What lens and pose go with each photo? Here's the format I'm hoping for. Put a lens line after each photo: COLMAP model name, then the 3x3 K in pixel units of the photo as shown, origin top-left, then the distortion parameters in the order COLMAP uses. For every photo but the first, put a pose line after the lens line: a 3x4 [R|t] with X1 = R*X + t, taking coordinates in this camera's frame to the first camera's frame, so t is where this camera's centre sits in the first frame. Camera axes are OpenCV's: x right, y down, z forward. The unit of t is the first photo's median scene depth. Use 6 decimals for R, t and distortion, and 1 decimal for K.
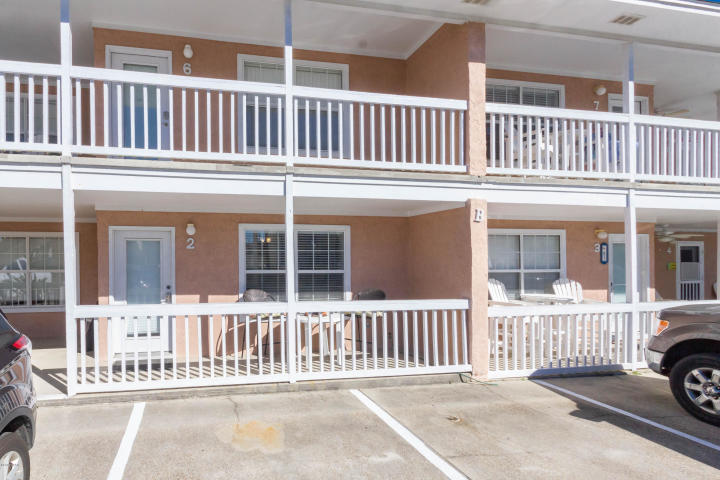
lens RADIAL K [[425.4, 0, 360.0], [0, 425.4, 263.2], [0, 0, 1]] dist [-0.005198, -0.001331]
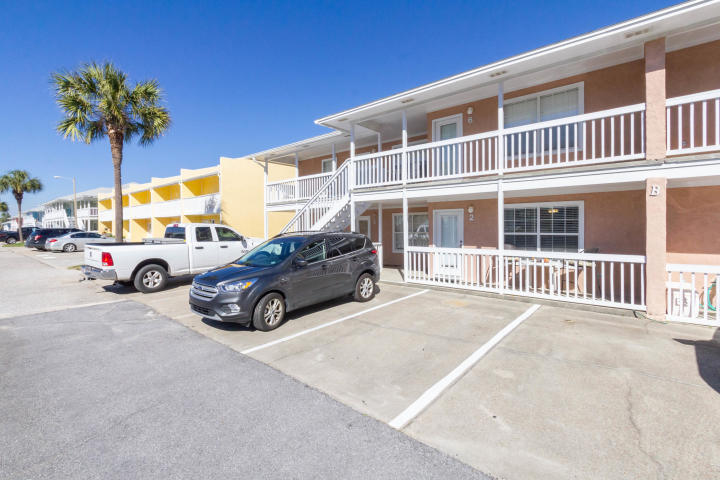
lens RADIAL K [[325.8, 0, 351.3], [0, 325.8, 225.0], [0, 0, 1]] dist [0.002192, -0.002999]
pose [[0.614357, -0.008718, -0.788980, 0.488518], [0.000447, 0.999943, -0.010700, 0.001312], [0.789028, 0.006221, 0.614325, -0.323215]]
